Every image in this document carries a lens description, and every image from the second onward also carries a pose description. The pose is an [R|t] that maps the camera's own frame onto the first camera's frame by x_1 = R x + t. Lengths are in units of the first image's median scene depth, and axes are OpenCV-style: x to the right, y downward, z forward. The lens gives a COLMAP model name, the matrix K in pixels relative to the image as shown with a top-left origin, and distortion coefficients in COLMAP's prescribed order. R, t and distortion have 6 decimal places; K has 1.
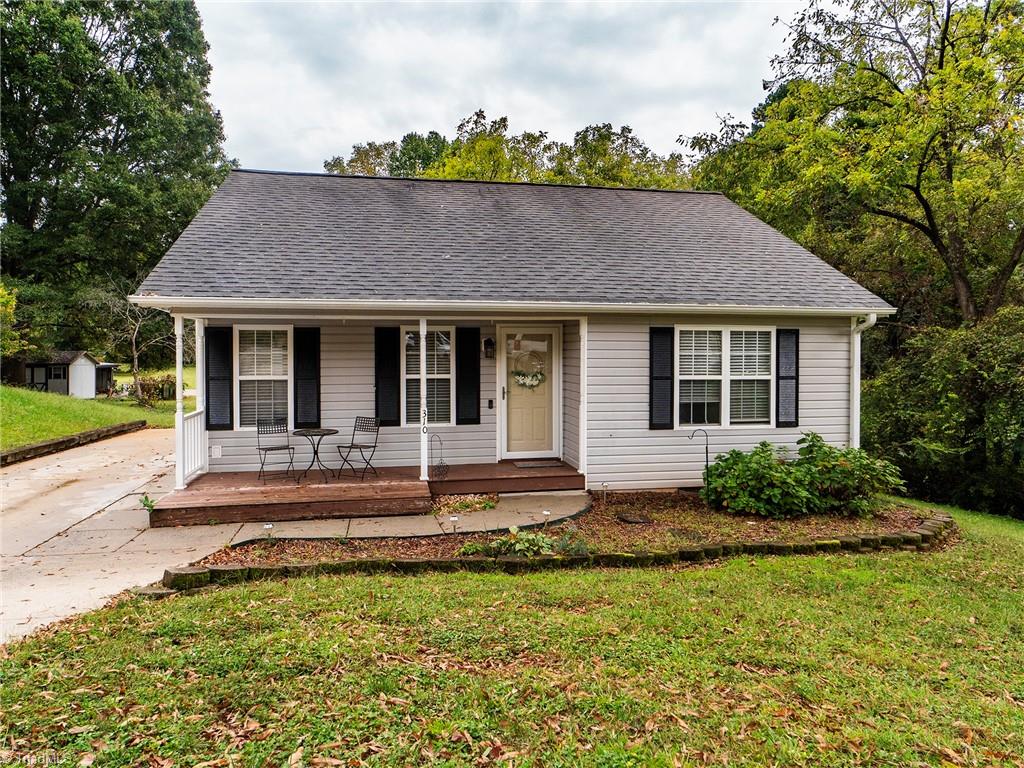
lens RADIAL K [[602.3, 0, 512.5], [0, 602.3, 375.8], [0, 0, 1]] dist [-0.021142, 0.008756]
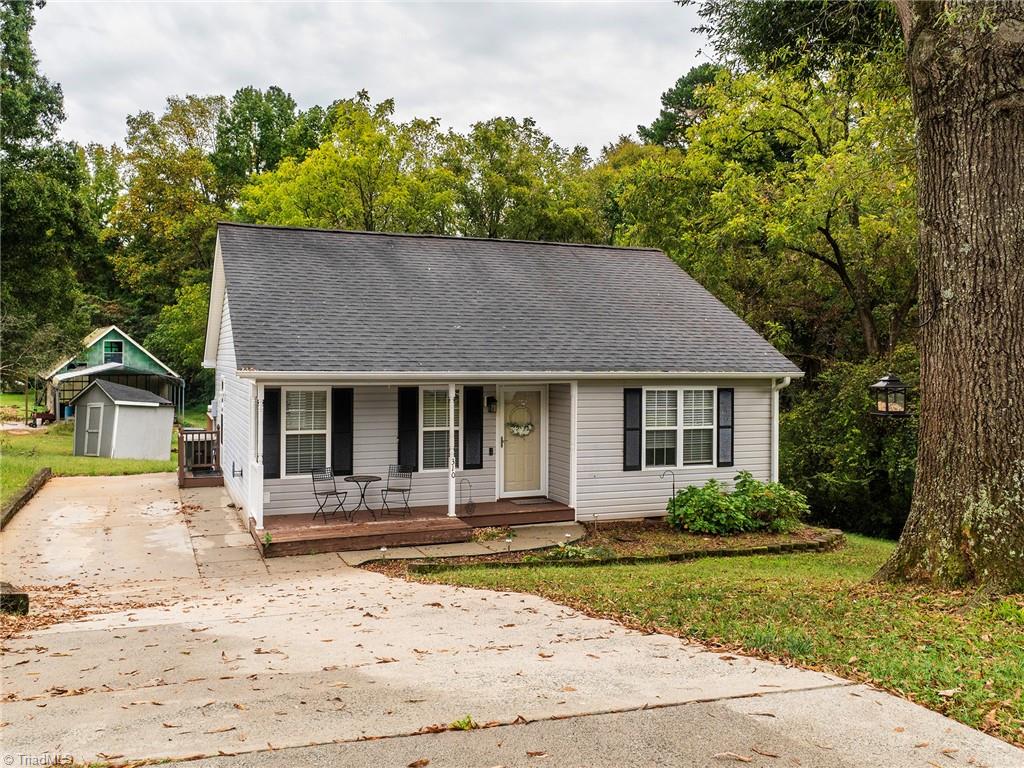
lens RADIAL K [[774.2, 0, 514.8], [0, 774.2, 384.4], [0, 0, 1]] dist [-0.030445, 0.004753]
pose [[0.979856, 0.003875, 0.199667, -0.301923], [-0.001057, 0.999898, -0.014215, -0.063988], [-0.199702, 0.013717, 0.979761, -0.504909]]
